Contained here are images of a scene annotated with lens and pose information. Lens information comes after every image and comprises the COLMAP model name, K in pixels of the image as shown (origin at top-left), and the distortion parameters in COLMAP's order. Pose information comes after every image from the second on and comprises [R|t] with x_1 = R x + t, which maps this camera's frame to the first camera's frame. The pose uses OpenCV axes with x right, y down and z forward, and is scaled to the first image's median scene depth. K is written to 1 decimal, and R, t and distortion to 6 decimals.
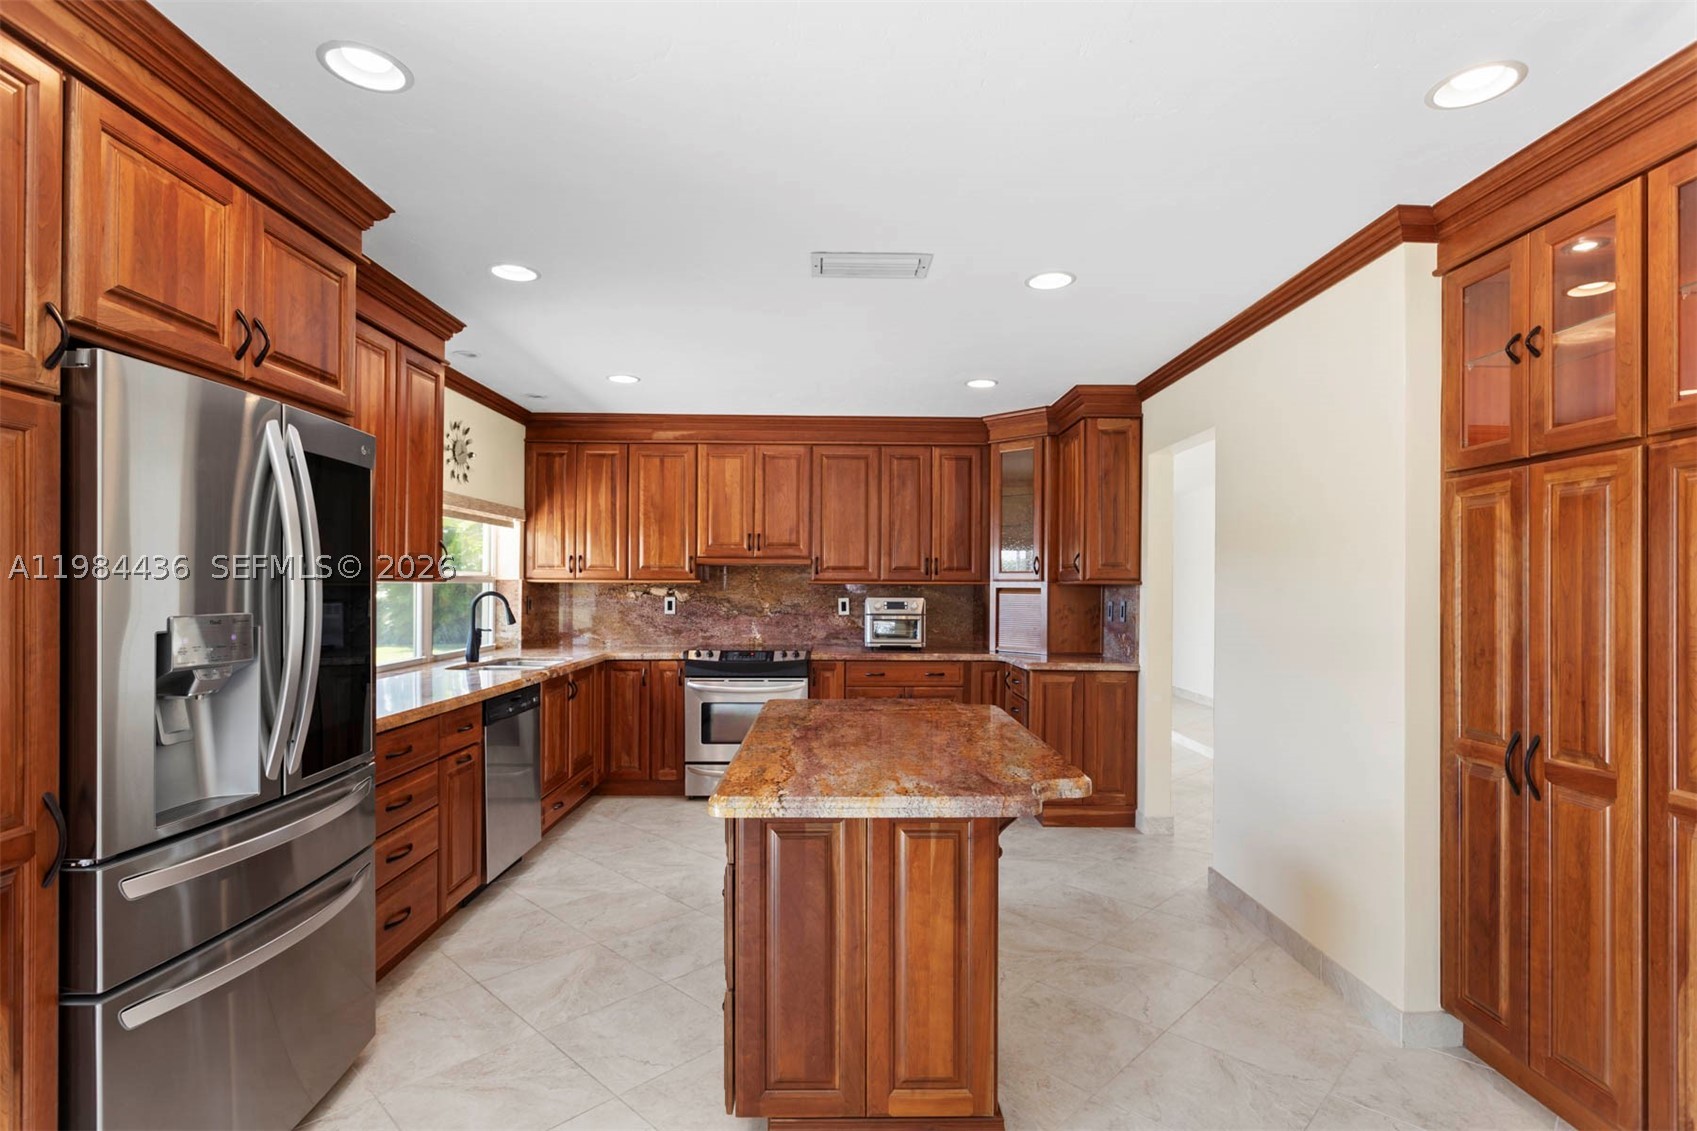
lens RADIAL K [[844.6, 0, 855.9], [0, 844.6, 577.1], [0, 0, 1]] dist [-0.004285, 0.001133]
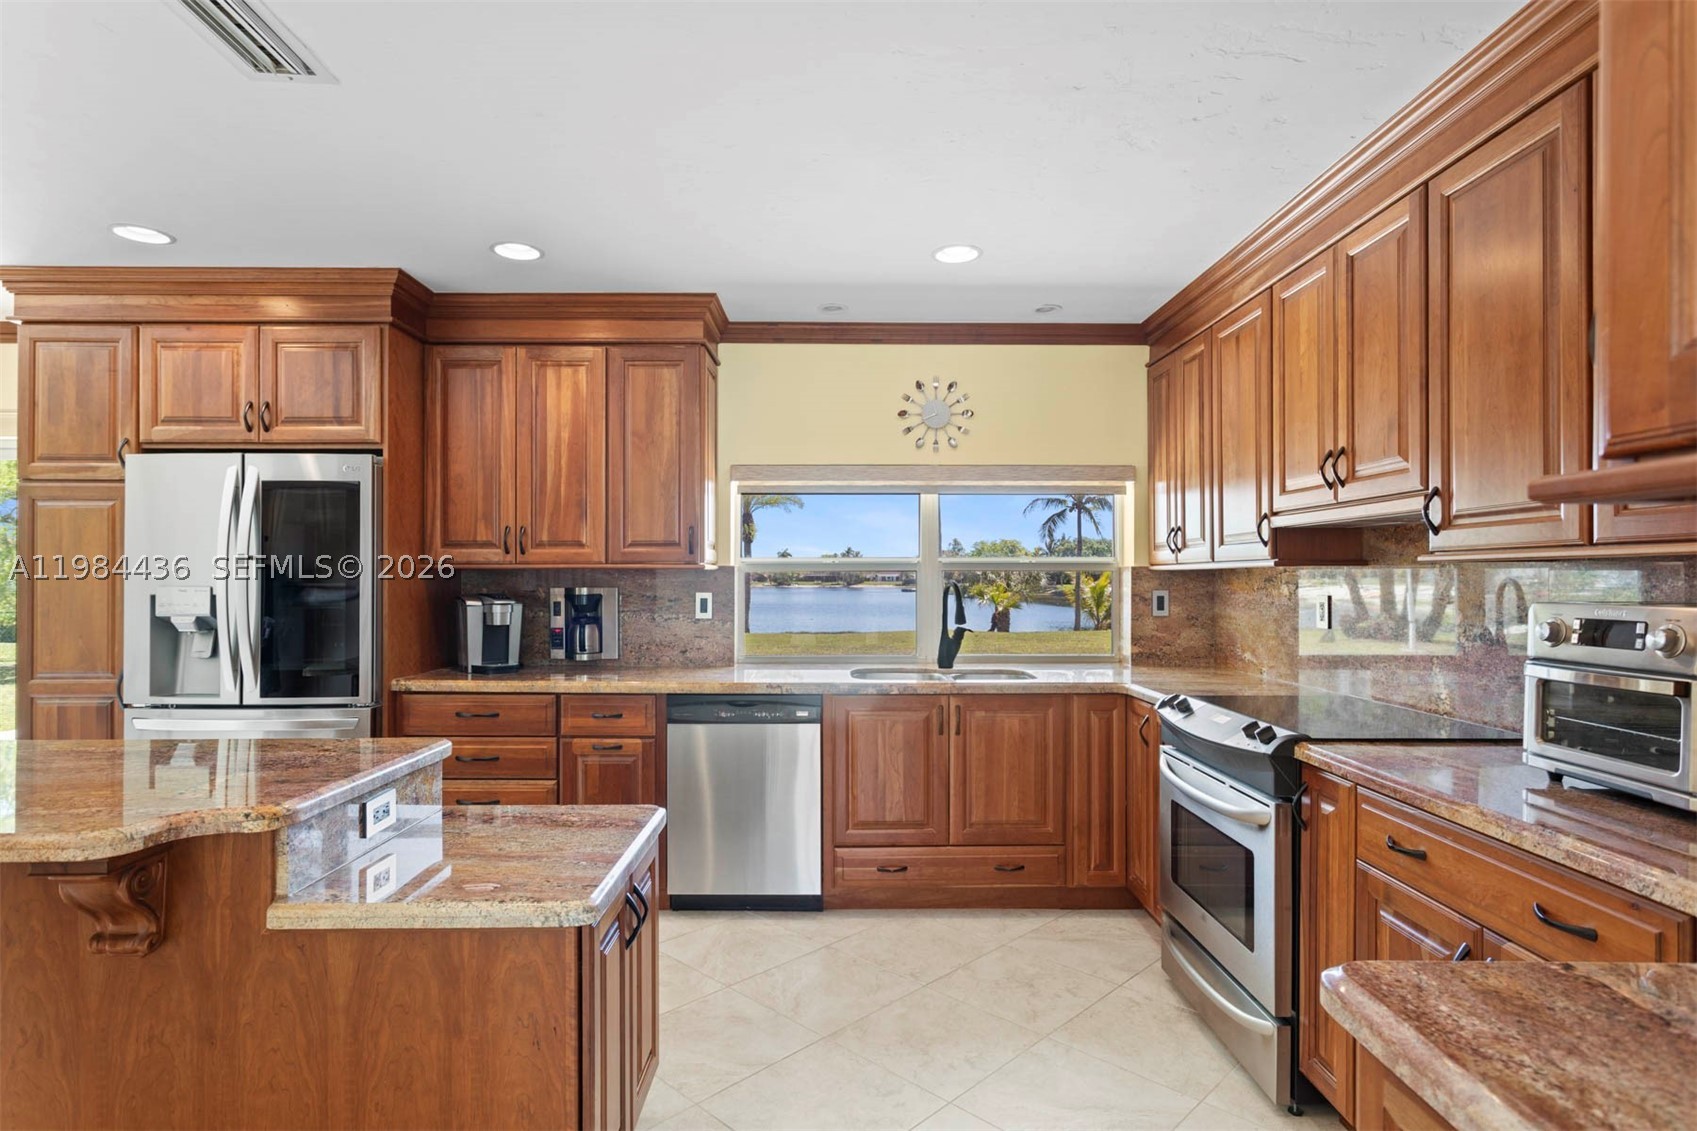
lens RADIAL K [[879.2, 0, 856.7], [0, 879.2, 573.4], [0, 0, 1]] dist [-0.001740, -0.001133]
pose [[-0.014410, -0.012518, -0.999818, 0.346401], [0.007077, 0.999895, -0.012621, 0.016735], [0.999871, -0.007258, -0.014320, 0.804208]]
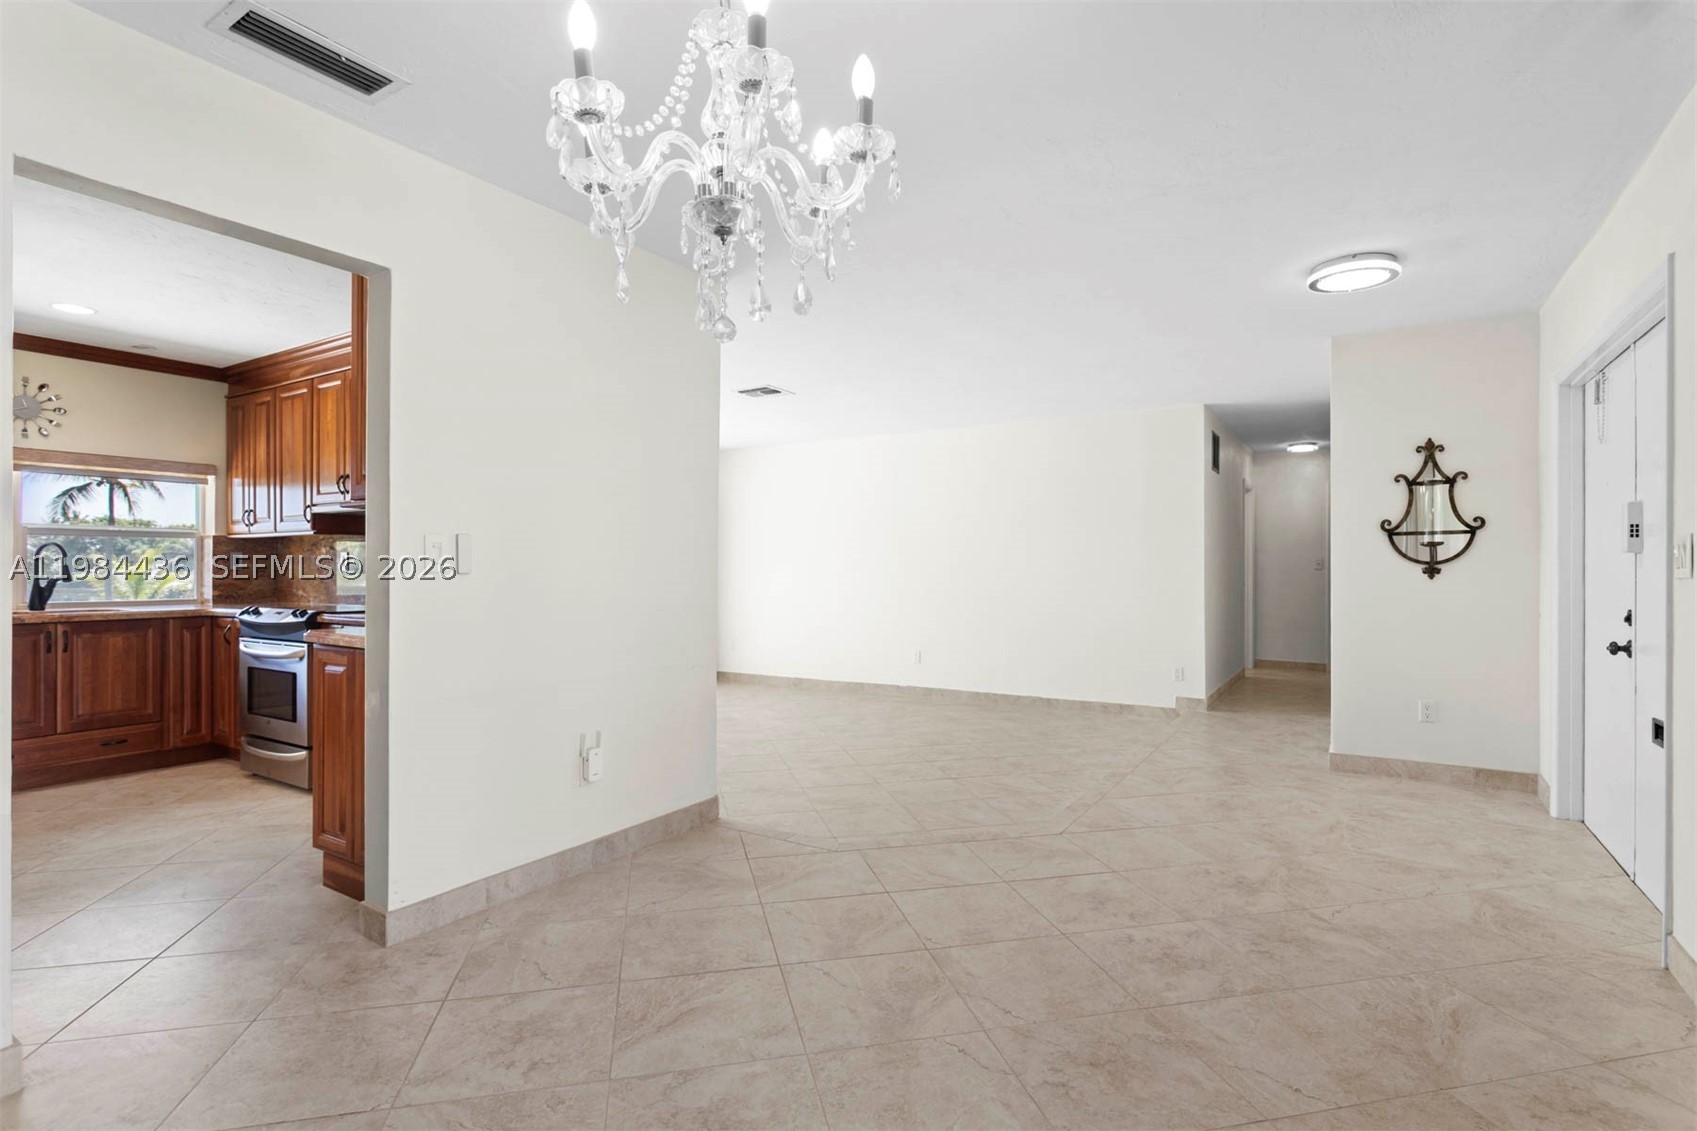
lens RADIAL K [[819.9, 0, 850.0], [0, 819.9, 570.2], [0, 0, 1]] dist [-0.008046, 0.001473]
pose [[0.828896, -0.004072, -0.559387, 0.803276], [0.008043, 0.999957, 0.004639, 0.047668], [0.559344, -0.008345, 0.828893, 0.634105]]
